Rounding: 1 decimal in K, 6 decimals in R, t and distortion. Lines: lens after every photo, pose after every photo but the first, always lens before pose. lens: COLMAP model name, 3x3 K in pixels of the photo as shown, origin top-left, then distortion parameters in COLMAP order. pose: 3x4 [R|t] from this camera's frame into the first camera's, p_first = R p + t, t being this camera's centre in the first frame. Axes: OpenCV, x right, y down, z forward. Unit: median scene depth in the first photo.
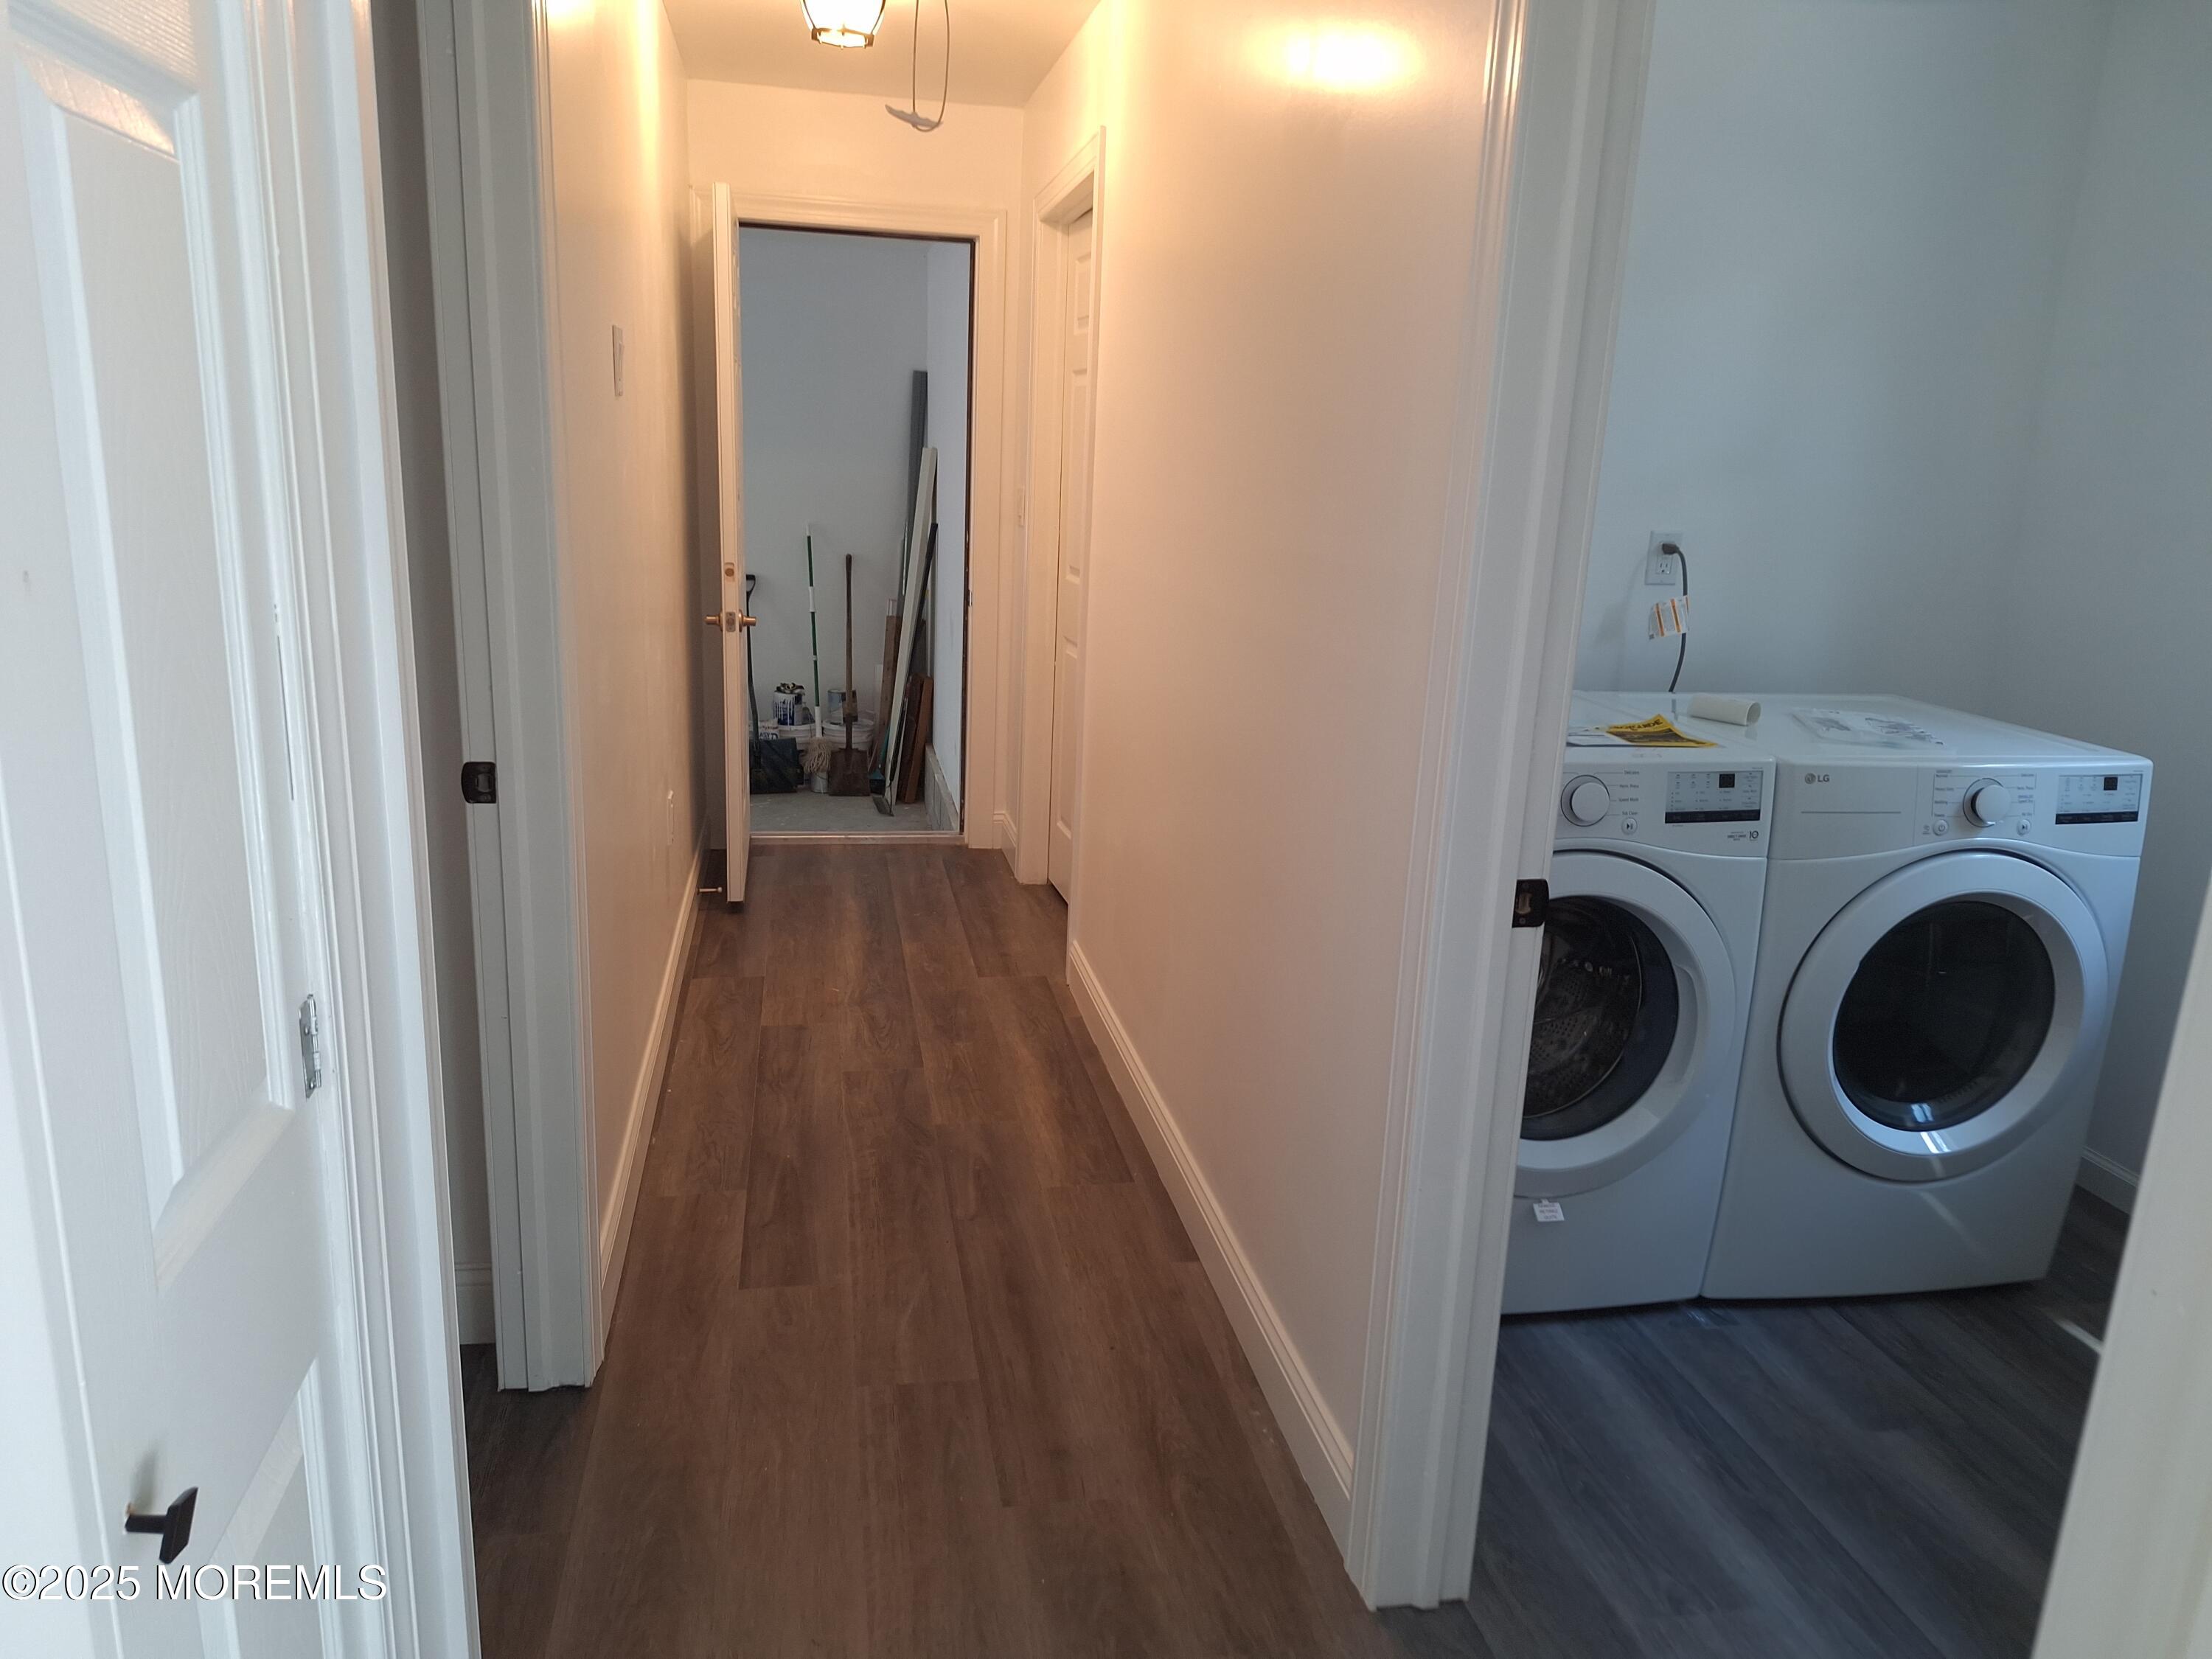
lens RADIAL K [[1485.3, 0, 1069.2], [0, 1485.3, 821.4], [0, 0, 1]] dist [0.077275, -0.097573]
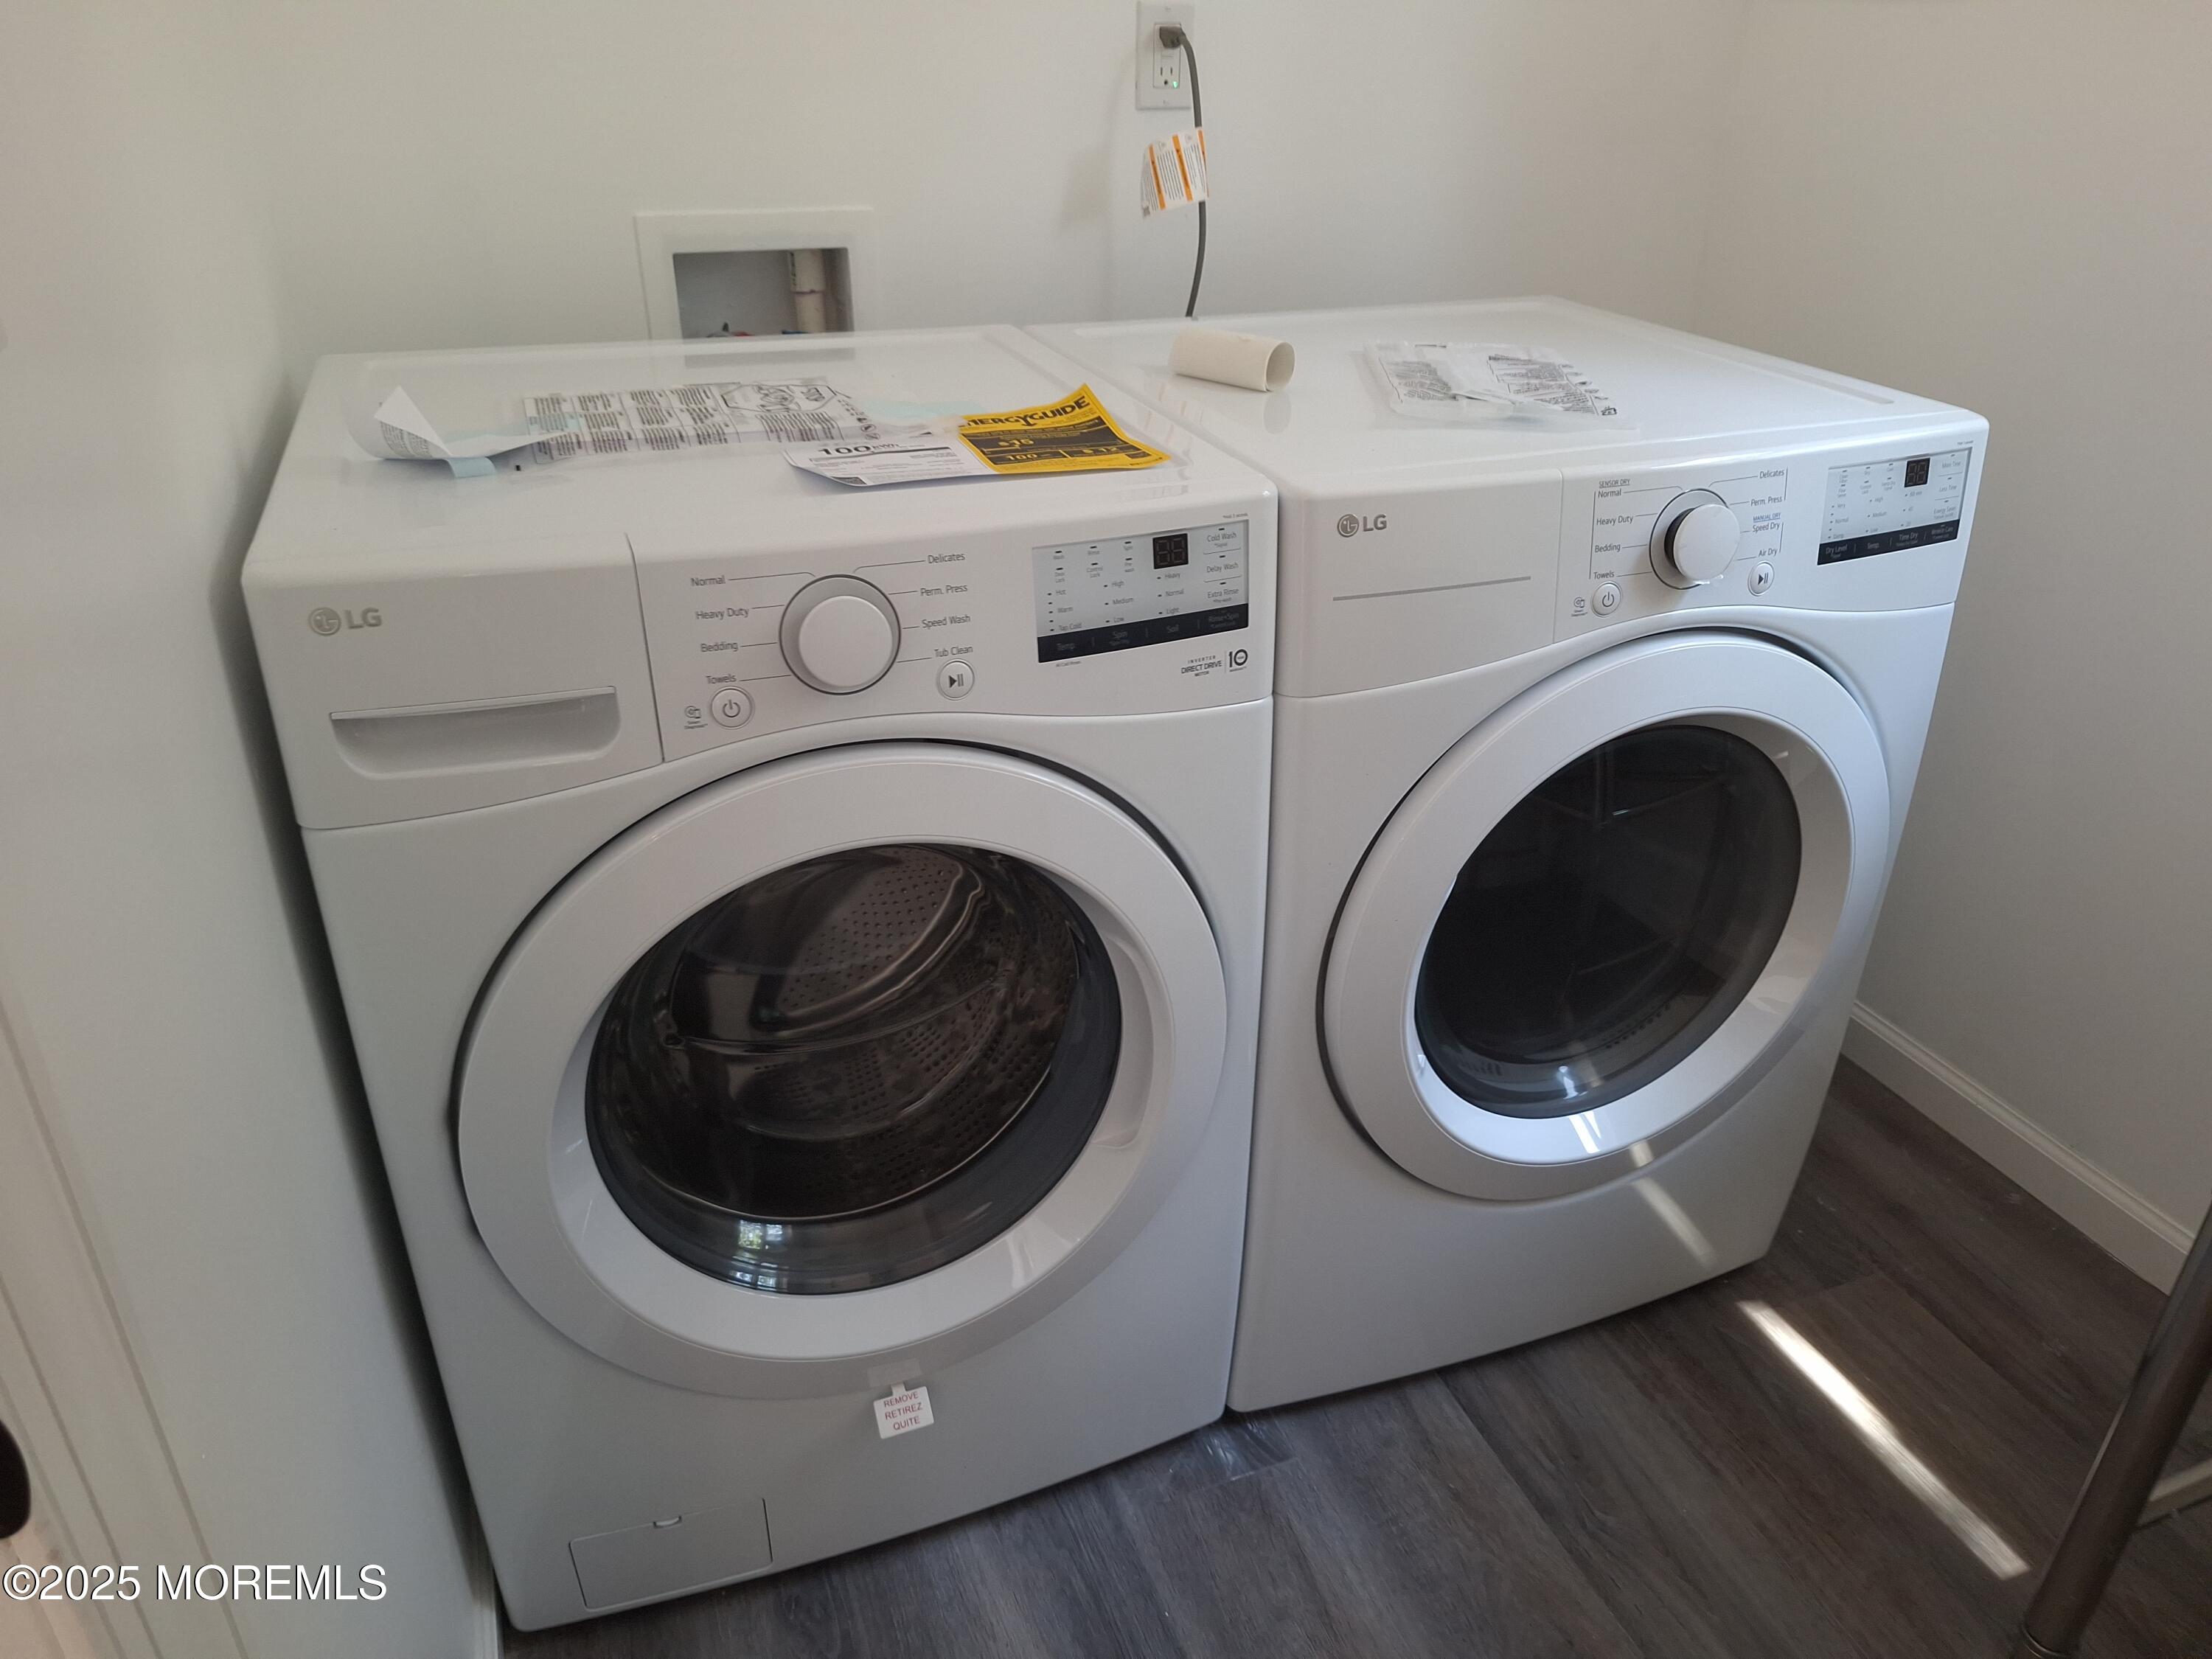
lens RADIAL K [[1479.9, 0, 1103.1], [0, 1479.9, 762.7], [0, 0, 1]] dist [0.128556, -0.231666]
pose [[0.979836, -0.110628, 0.166381, 0.324561], [0.071227, 0.971418, 0.226439, -0.065385], [-0.186676, -0.210023, 0.959710, 0.541496]]
